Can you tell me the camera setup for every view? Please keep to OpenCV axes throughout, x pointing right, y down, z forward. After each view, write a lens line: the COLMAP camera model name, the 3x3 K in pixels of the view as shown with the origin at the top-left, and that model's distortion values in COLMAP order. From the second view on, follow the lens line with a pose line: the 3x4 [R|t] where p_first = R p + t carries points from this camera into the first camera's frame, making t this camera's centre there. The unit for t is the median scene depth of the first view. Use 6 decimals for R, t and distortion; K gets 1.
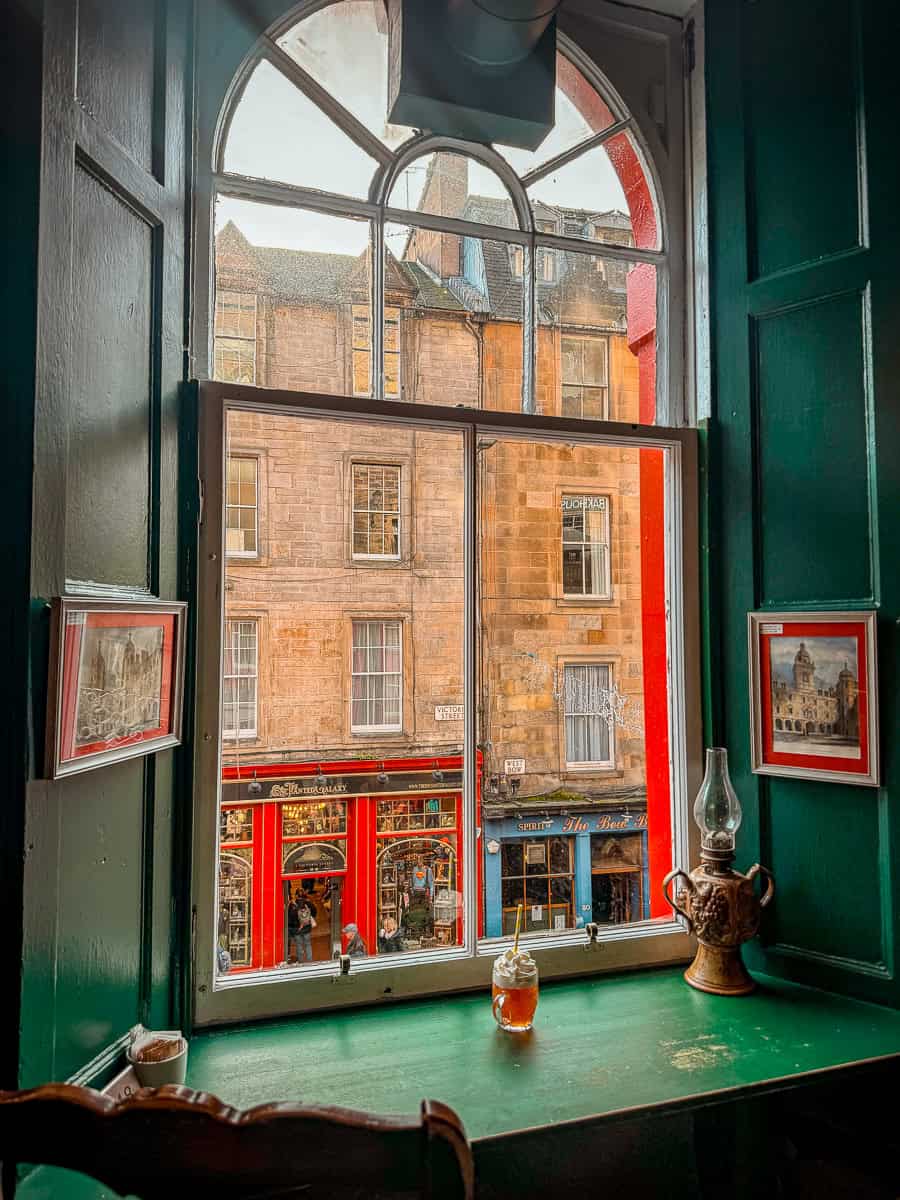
lens RADIAL K [[842.7, 0, 448.5], [0, 842.7, 604.2], [0, 0, 1]] dist [0.027024, -0.047122]
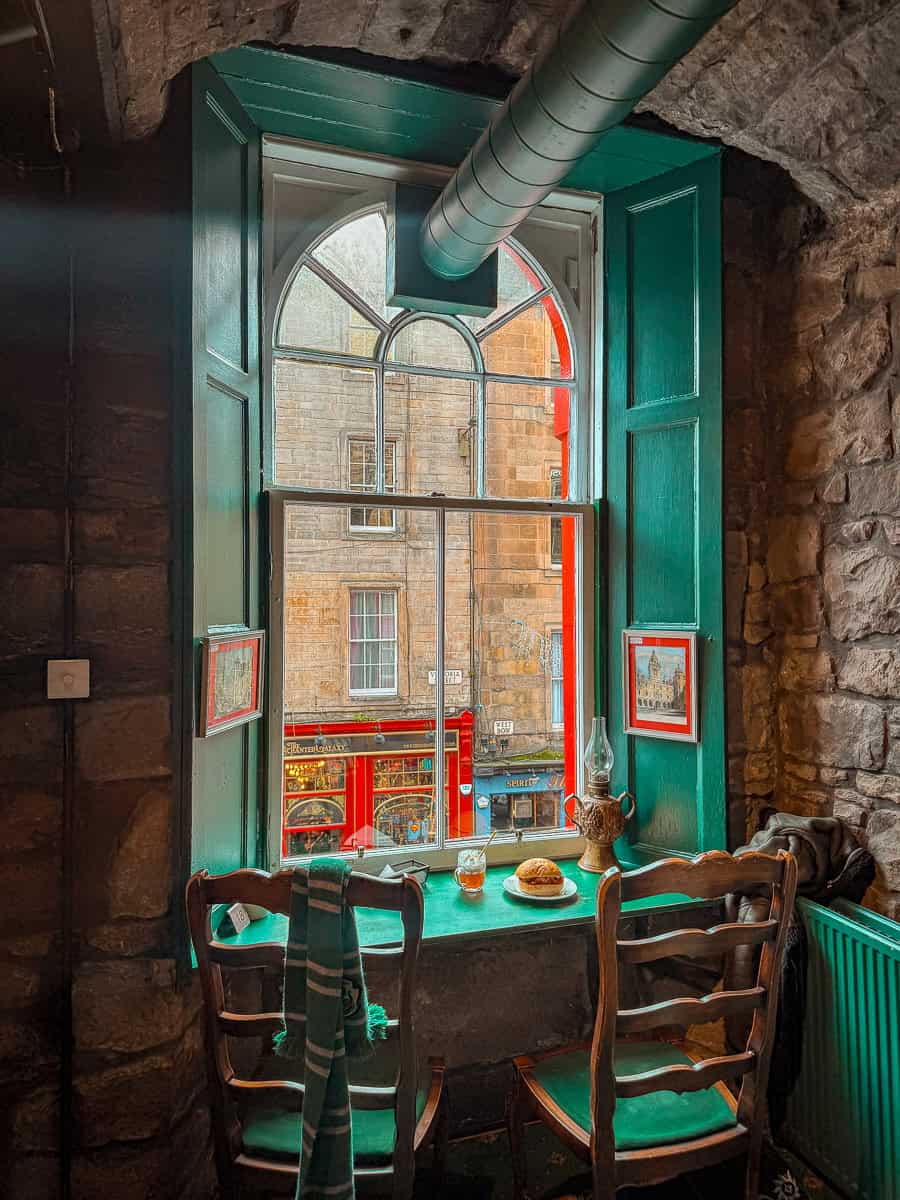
lens RADIAL K [[842.7, 0, 455.6], [0, 842.7, 605.1], [0, 0, 1]] dist [0.027024, -0.047122]
pose [[0.999900, 0.000812, 0.014095, 0.029449], [-0.001464, 0.998924, 0.046351, -0.100257], [-0.014042, -0.046367, 0.998826, -0.500282]]
